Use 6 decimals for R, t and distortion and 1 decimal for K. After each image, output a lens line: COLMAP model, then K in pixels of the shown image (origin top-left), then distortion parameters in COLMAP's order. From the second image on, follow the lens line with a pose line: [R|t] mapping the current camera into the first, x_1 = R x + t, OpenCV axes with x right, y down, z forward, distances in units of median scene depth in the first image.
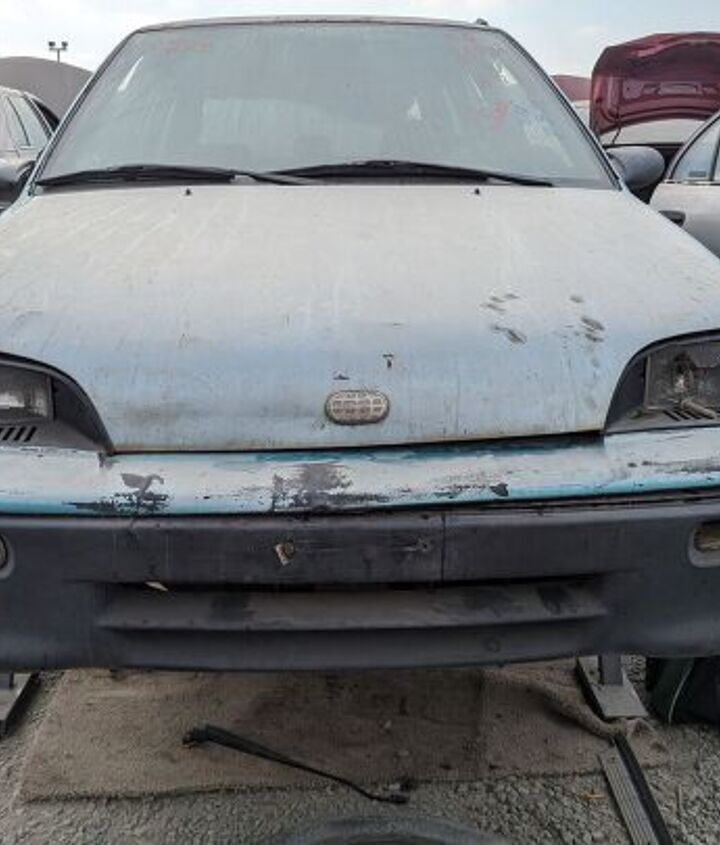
lens RADIAL K [[1099.3, 0, 354.3], [0, 1099.3, 411.2], [0, 0, 1]] dist [0.106476, -0.263464]
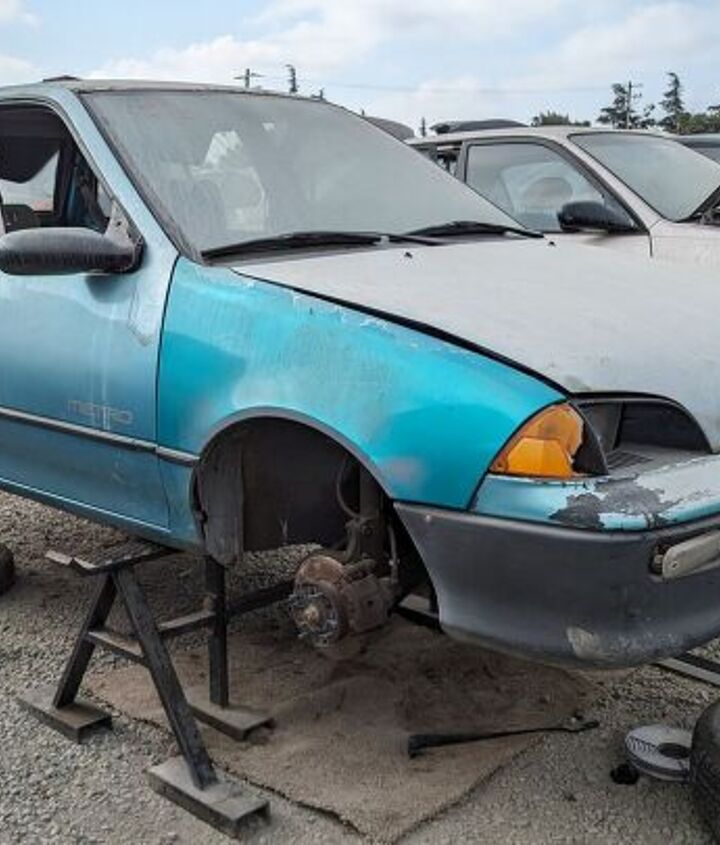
lens RADIAL K [[1096.1, 0, 348.8], [0, 1096.1, 419.5], [0, 0, 1]] dist [0.099238, -0.203131]
pose [[0.720452, -0.148818, 0.677350, -1.193386], [0.168608, 0.984986, 0.037070, -0.104637], [-0.672697, 0.087499, 0.734727, 0.291937]]
